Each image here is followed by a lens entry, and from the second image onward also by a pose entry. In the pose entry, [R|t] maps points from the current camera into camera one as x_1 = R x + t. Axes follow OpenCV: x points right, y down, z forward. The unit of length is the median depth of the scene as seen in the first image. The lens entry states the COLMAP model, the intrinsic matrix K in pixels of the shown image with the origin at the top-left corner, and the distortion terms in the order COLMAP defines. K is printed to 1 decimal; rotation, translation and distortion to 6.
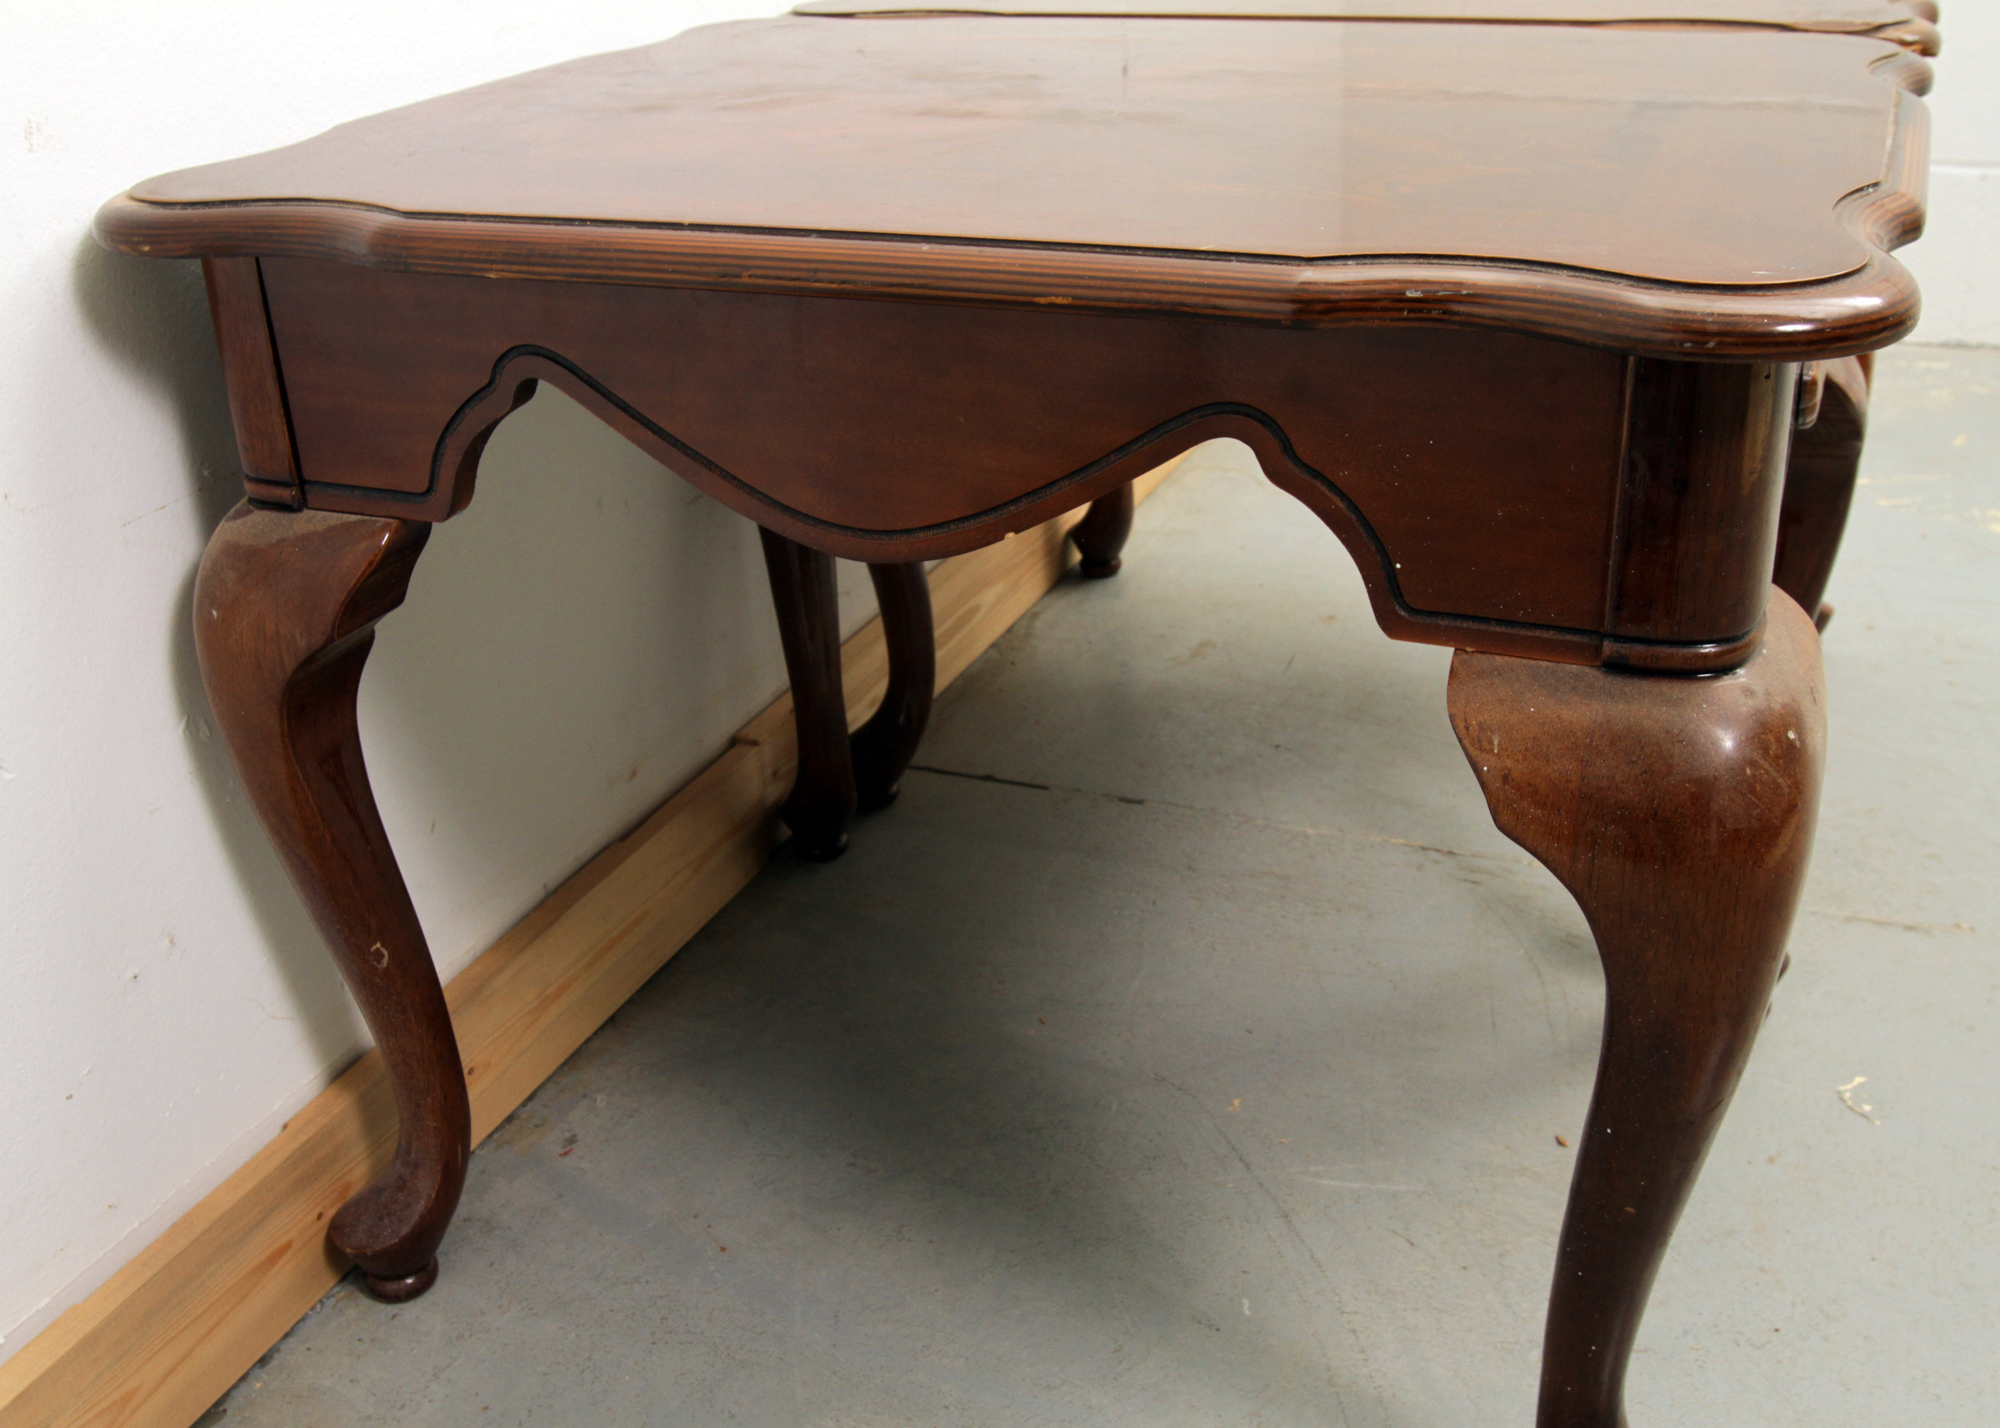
lens RADIAL K [[2108.9, 0, 1003.9], [0, 2108.9, 717.0], [0, 0, 1]] dist [-0.028069, 0.000000]
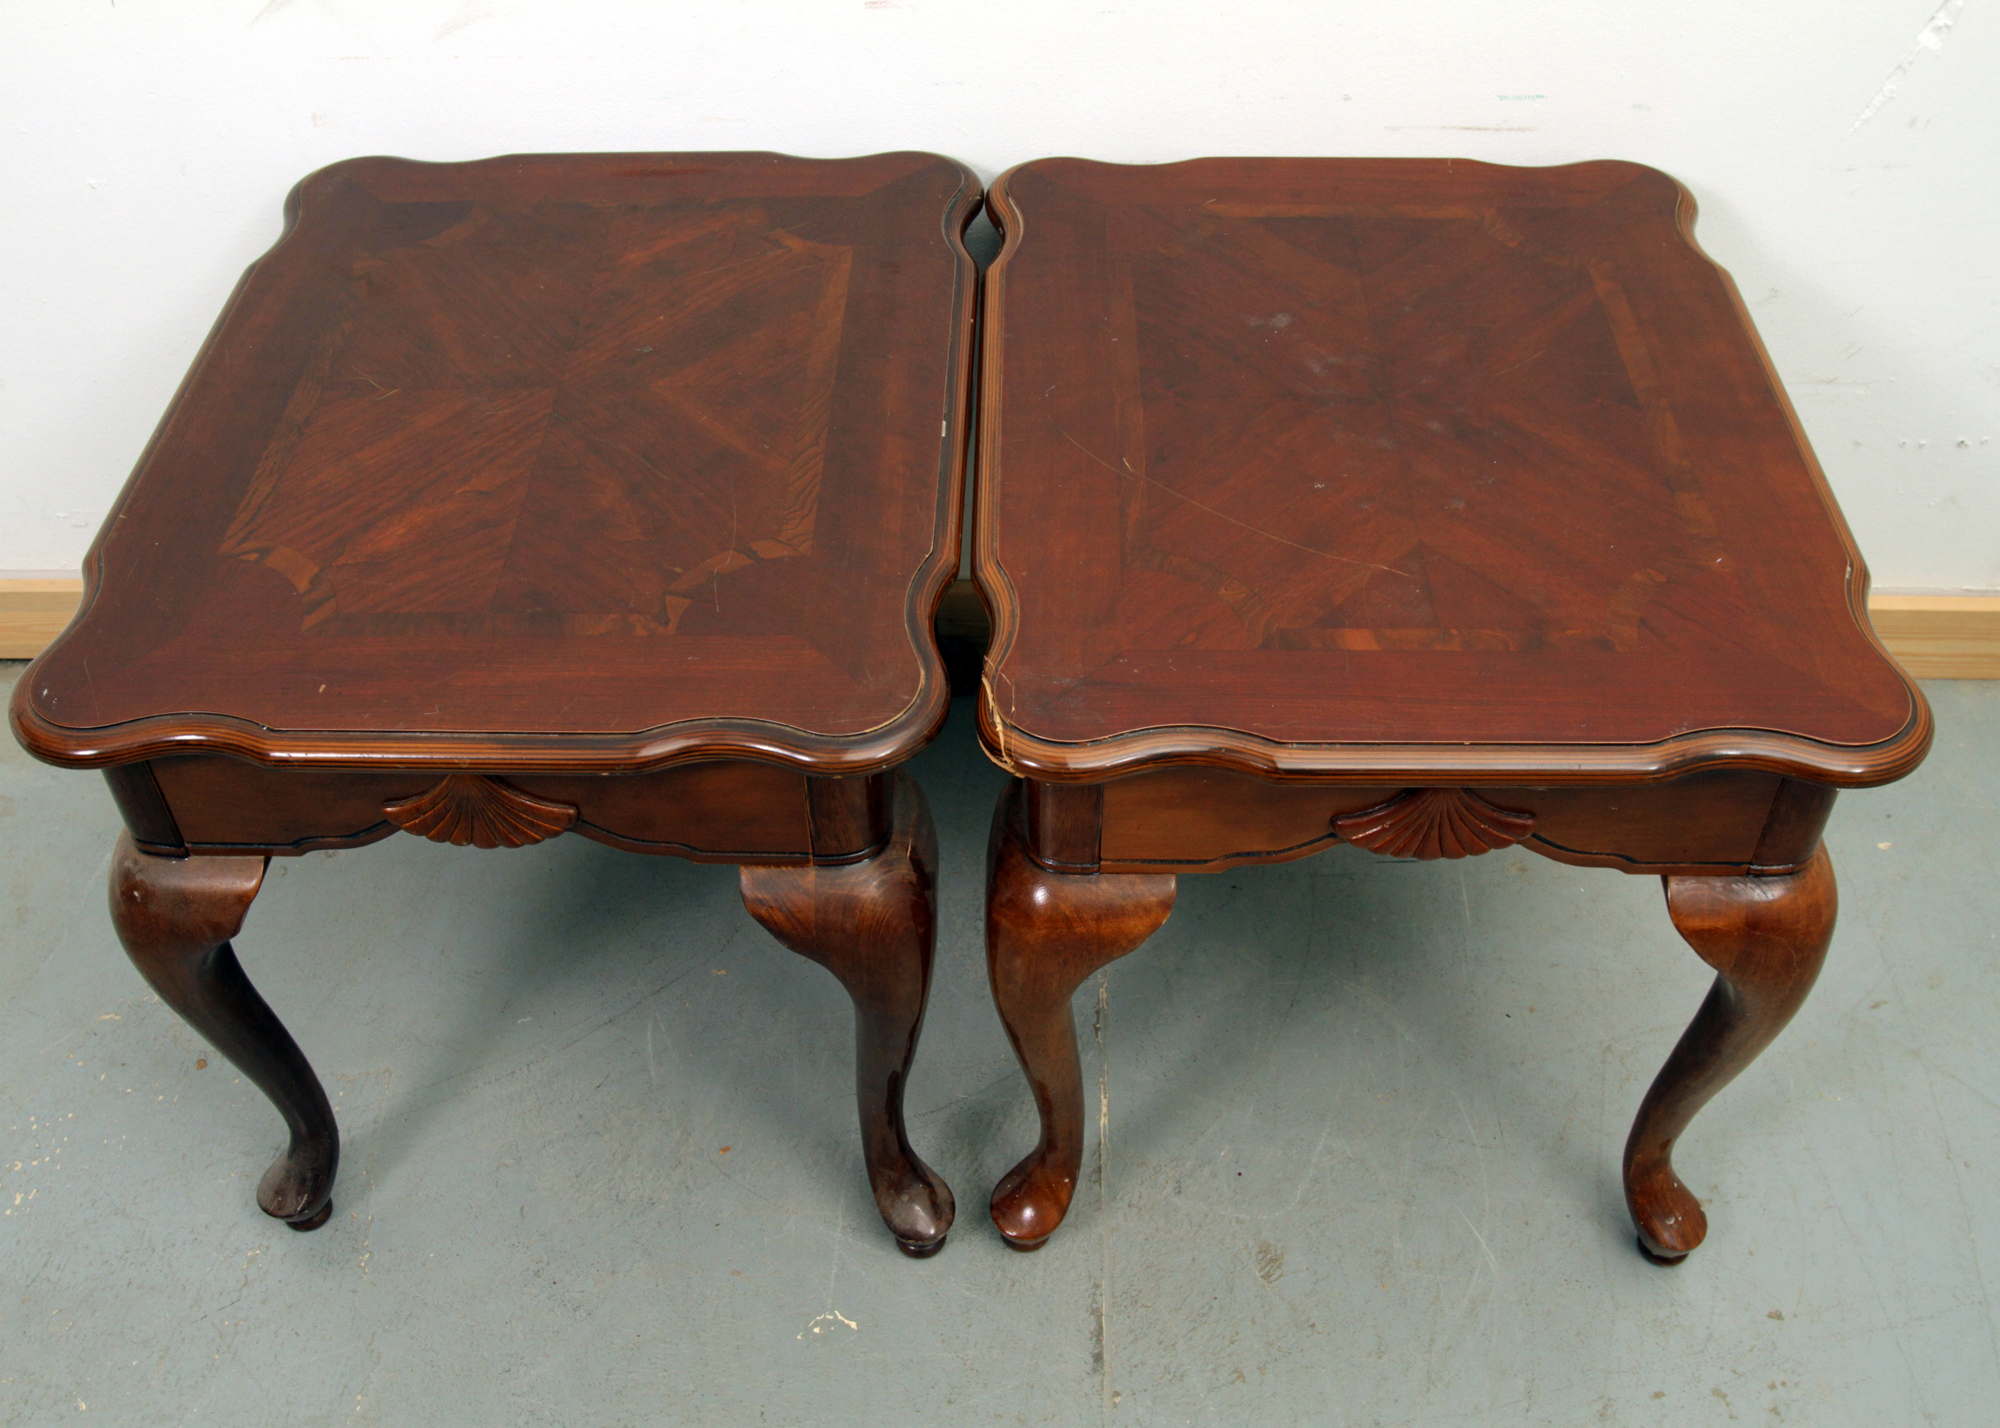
lens RADIAL K [[1981.7, 0, 996.6], [0, 1981.7, 721.7], [0, 0, 1]] dist [-0.065285, 0.000000]
pose [[0.348995, 0.667554, -0.657704, 1.002686], [-0.401782, 0.740641, 0.538537, -0.800465], [0.846625, 0.076307, 0.526692, 0.416775]]
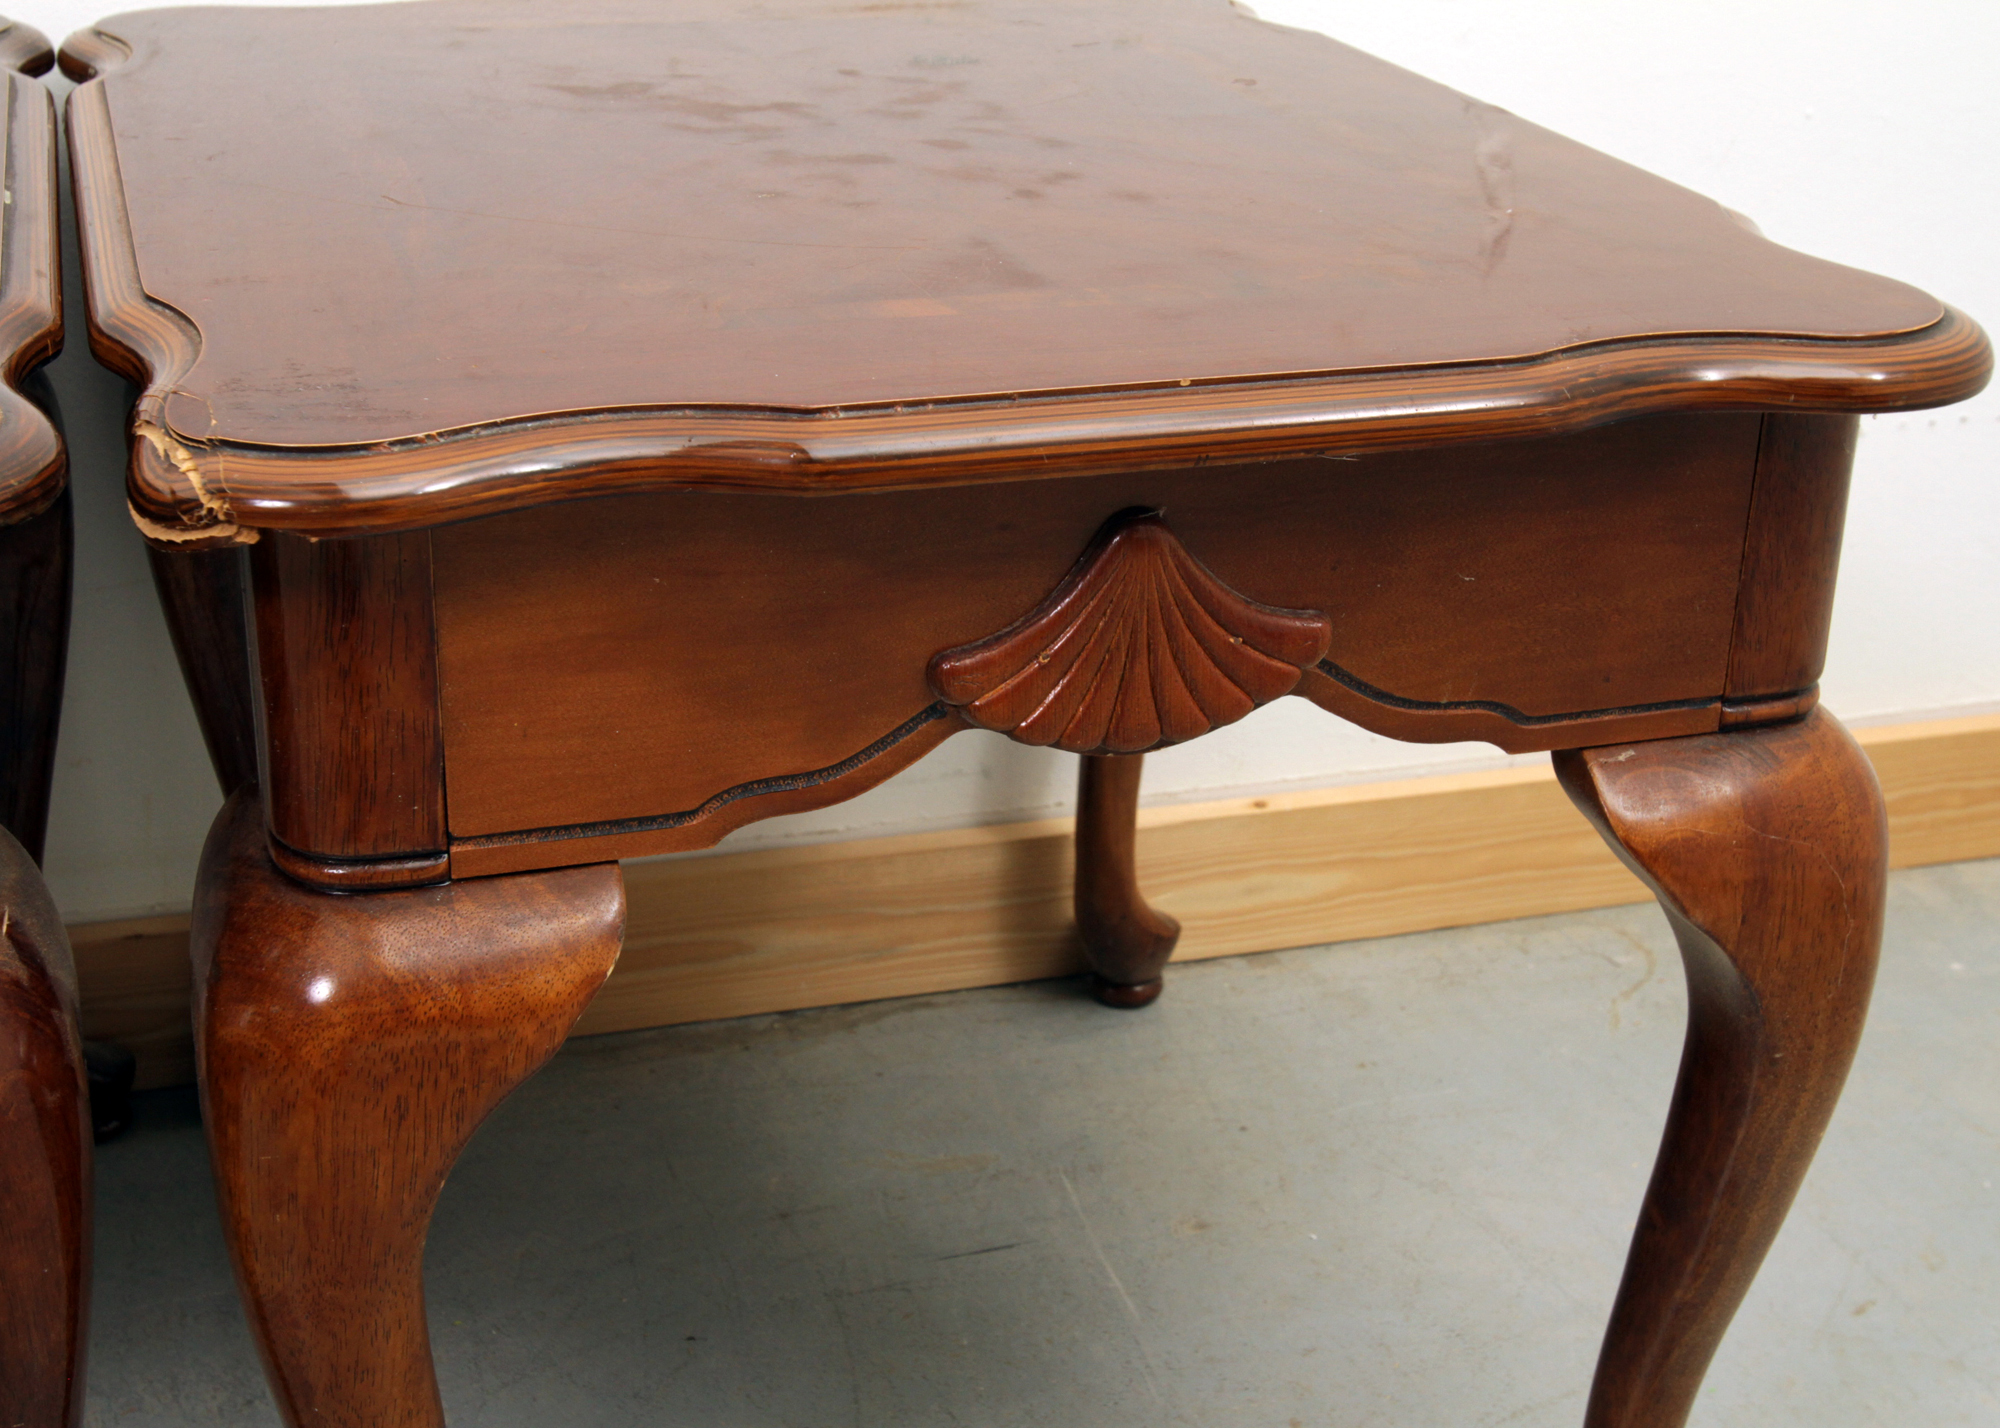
lens RADIAL K [[2849.3, 0, 991.0], [0, 2849.3, 722.1], [0, 0, 1]] dist [-0.046894, 0.000000]
pose [[0.633420, 0.342696, -0.693785, 0.923940], [-0.367111, 0.922349, 0.120425, -0.372502], [0.681181, 0.178417, 0.710042, 0.617500]]
